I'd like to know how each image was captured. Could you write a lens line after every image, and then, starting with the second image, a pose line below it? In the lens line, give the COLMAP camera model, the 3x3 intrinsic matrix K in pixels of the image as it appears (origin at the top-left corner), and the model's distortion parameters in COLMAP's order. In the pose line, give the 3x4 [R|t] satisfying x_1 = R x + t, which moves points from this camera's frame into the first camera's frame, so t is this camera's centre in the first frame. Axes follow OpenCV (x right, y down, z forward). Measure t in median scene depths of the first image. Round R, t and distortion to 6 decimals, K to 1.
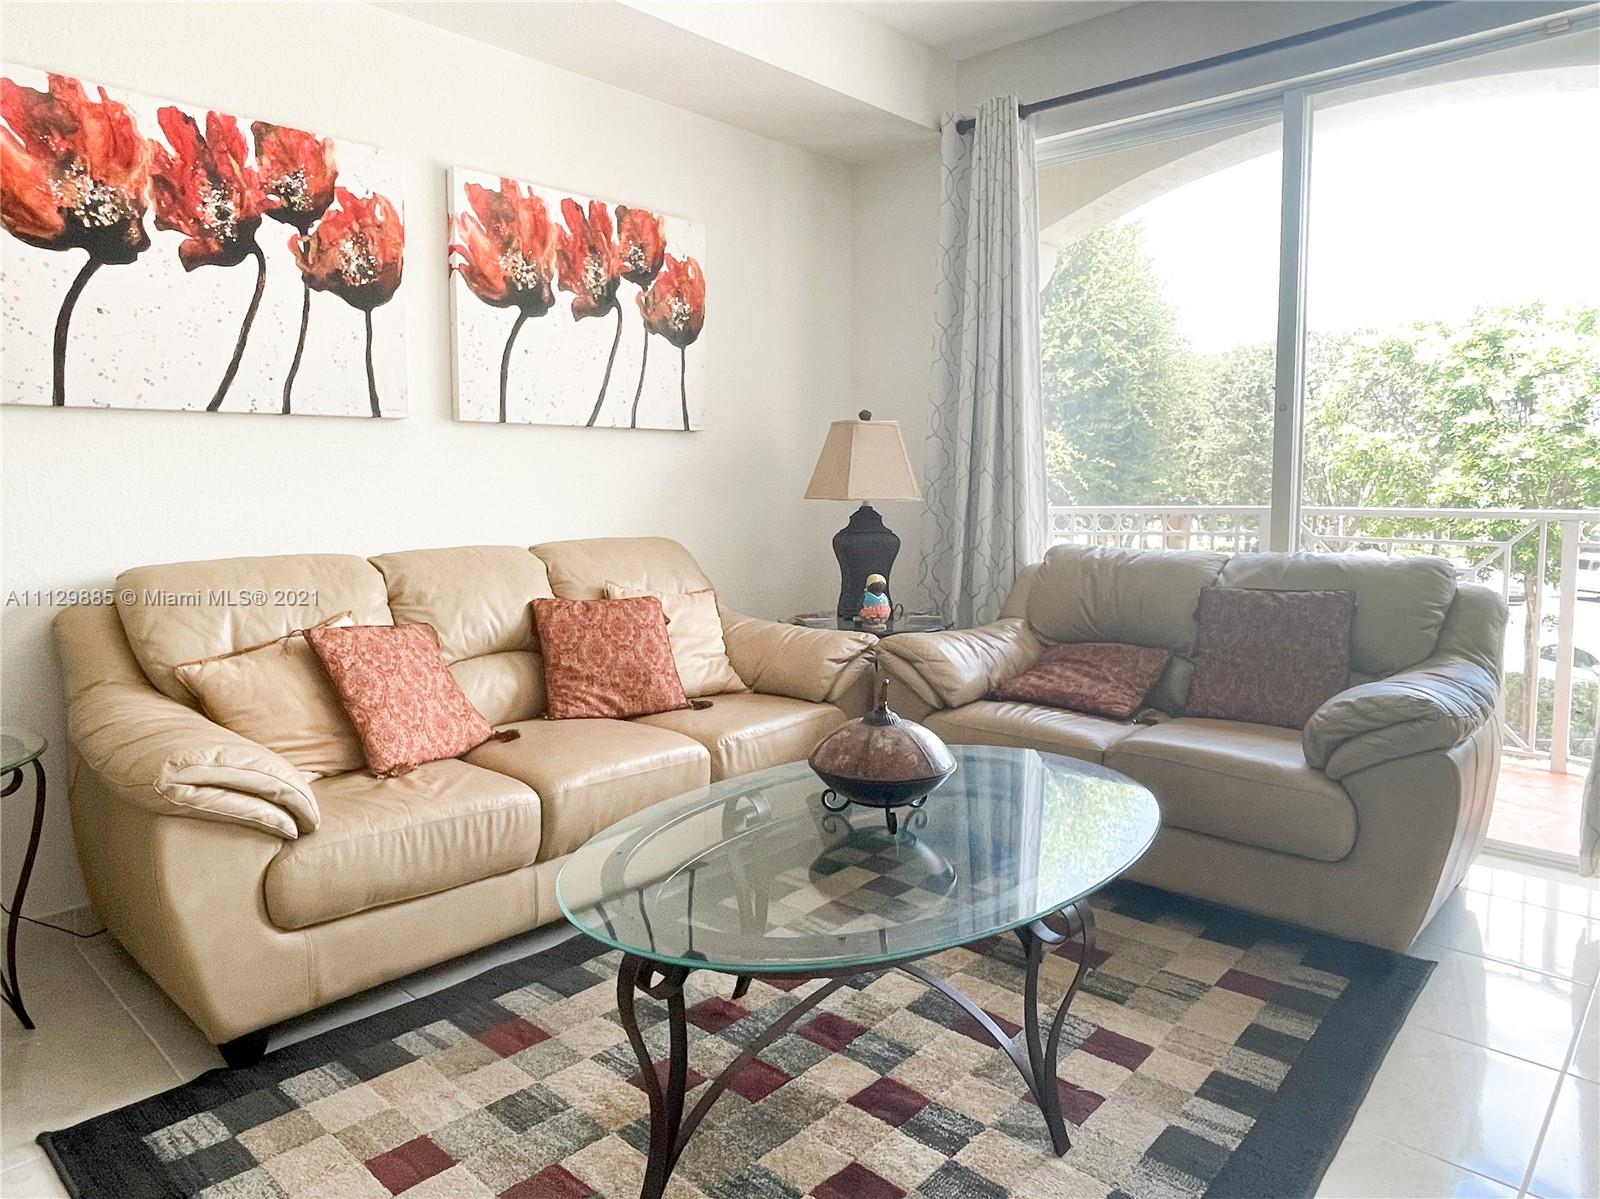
lens RADIAL K [[1002.4, 0, 800.0], [0, 1002.4, 599.5], [0, 0, 1]] dist [0.006493, -0.003094]
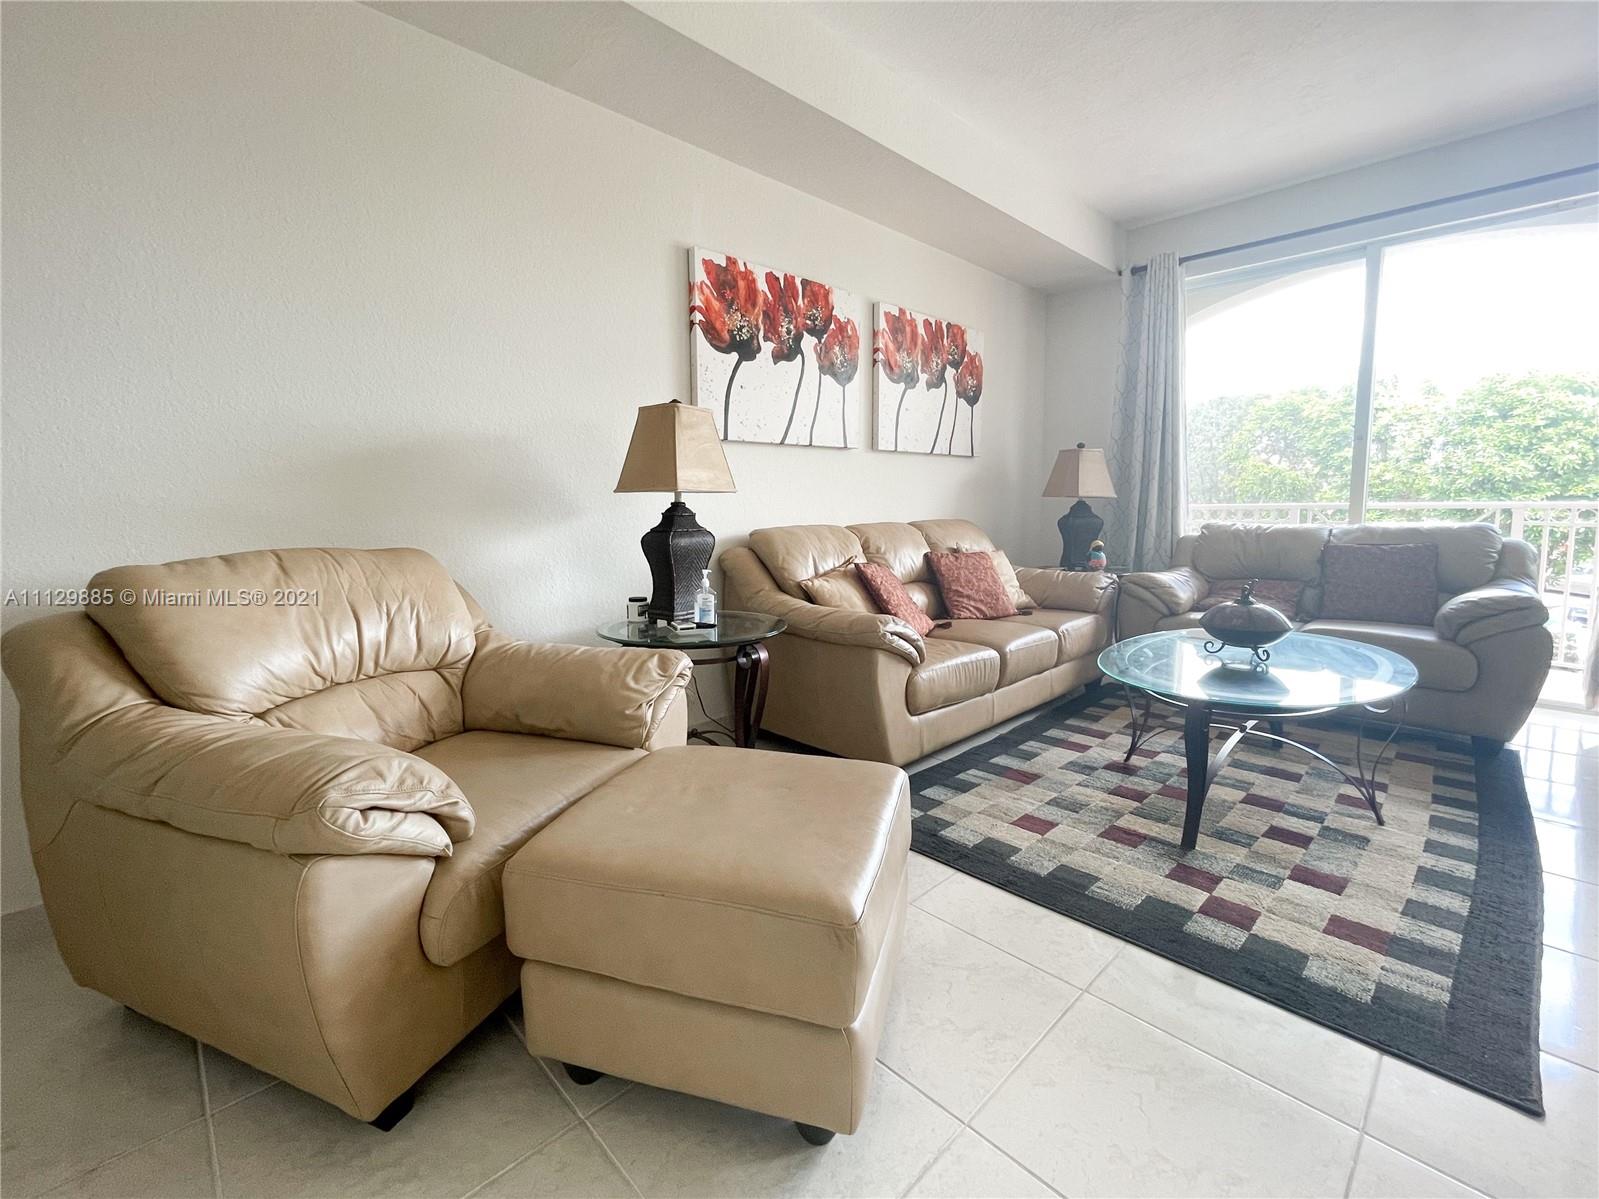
lens RADIAL K [[678.6, 0, 806.3], [0, 678.6, 590.0], [0, 0, 1]] dist [0.010930, 0.000283]
pose [[0.999465, 0.000146, -0.032706, -0.450820], [0.000160, 0.999956, 0.009359, 0.056247], [0.032706, -0.009359, 0.999421, -0.185621]]
